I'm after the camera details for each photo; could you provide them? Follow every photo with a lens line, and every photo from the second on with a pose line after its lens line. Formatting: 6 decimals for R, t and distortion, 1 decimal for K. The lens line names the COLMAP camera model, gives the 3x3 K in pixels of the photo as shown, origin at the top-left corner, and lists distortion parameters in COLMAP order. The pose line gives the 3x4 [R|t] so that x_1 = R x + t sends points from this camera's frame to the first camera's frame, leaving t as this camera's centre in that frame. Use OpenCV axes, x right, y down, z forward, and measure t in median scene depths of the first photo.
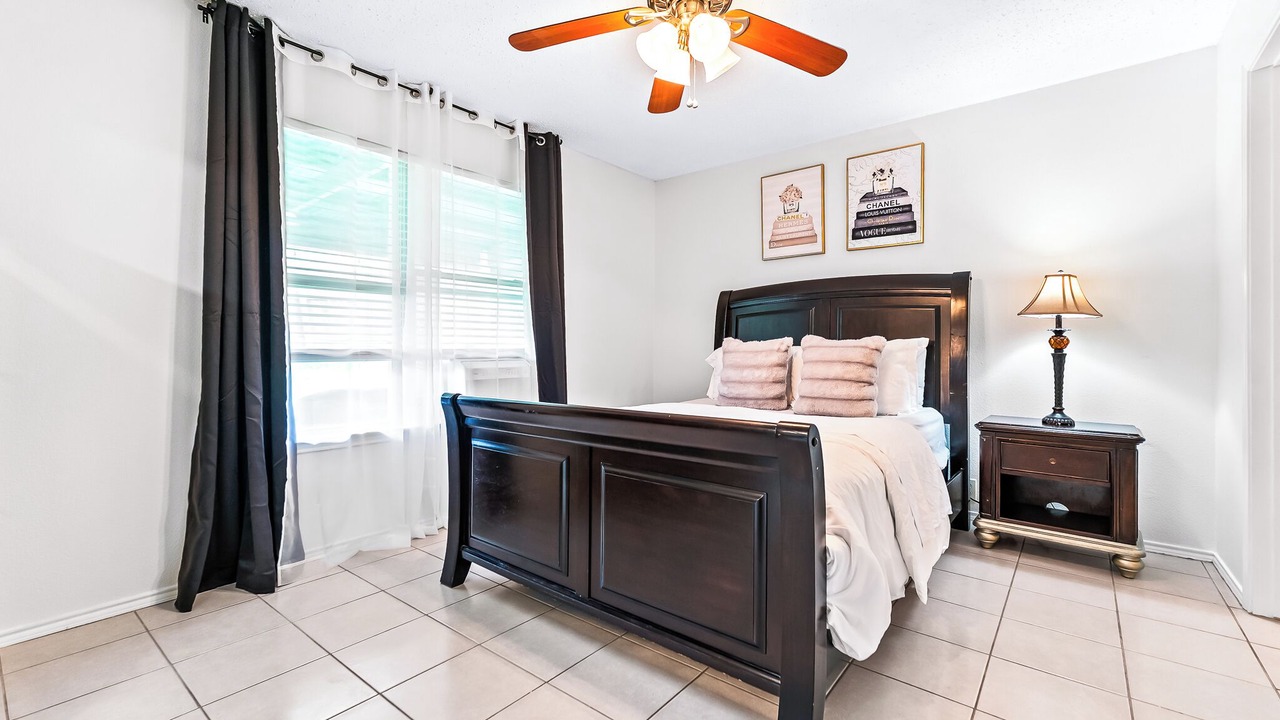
lens RADIAL K [[553.7, 0, 635.4], [0, 553.7, 335.5], [0, 0, 1]] dist [0.026745, 0.000082]
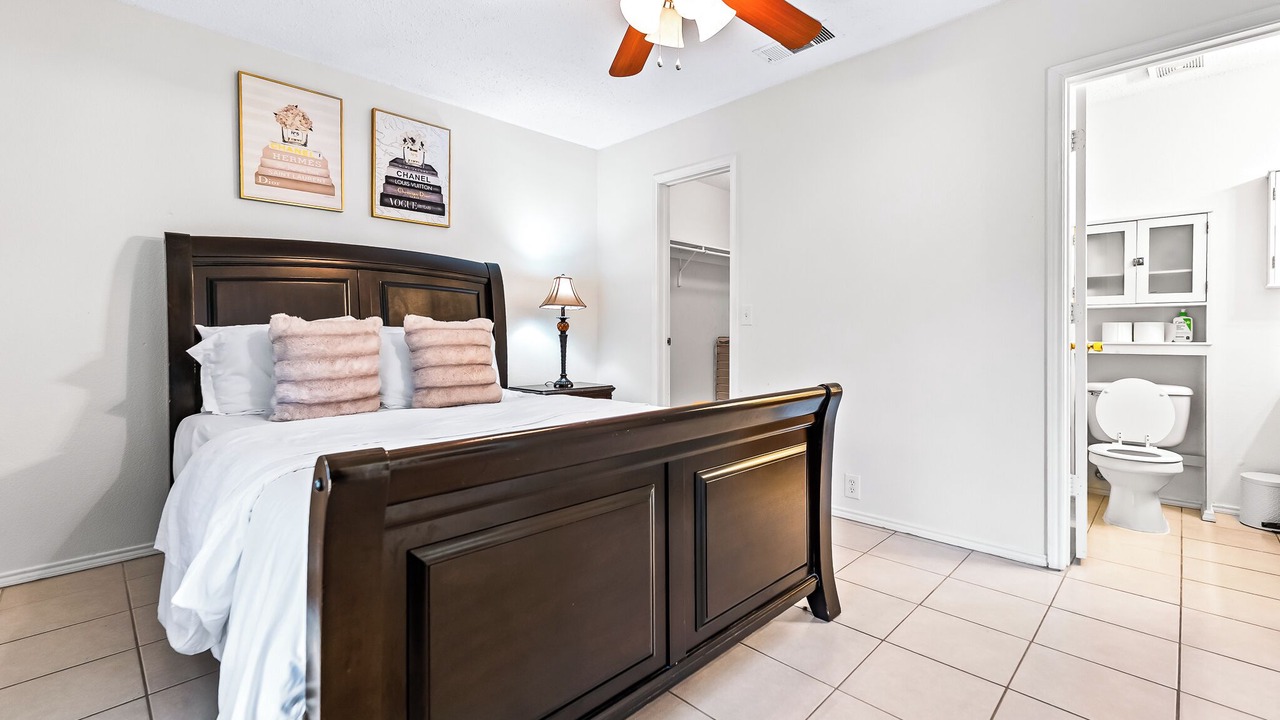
lens RADIAL K [[553.7, 0, 635.4], [0, 553.7, 335.5], [0, 0, 1]] dist [0.026745, 0.000082]
pose [[0.114113, -0.006424, 0.993447, -0.440551], [-0.023205, 0.999689, 0.009130, 0.013393], [-0.993197, -0.024095, 0.113928, 0.516937]]
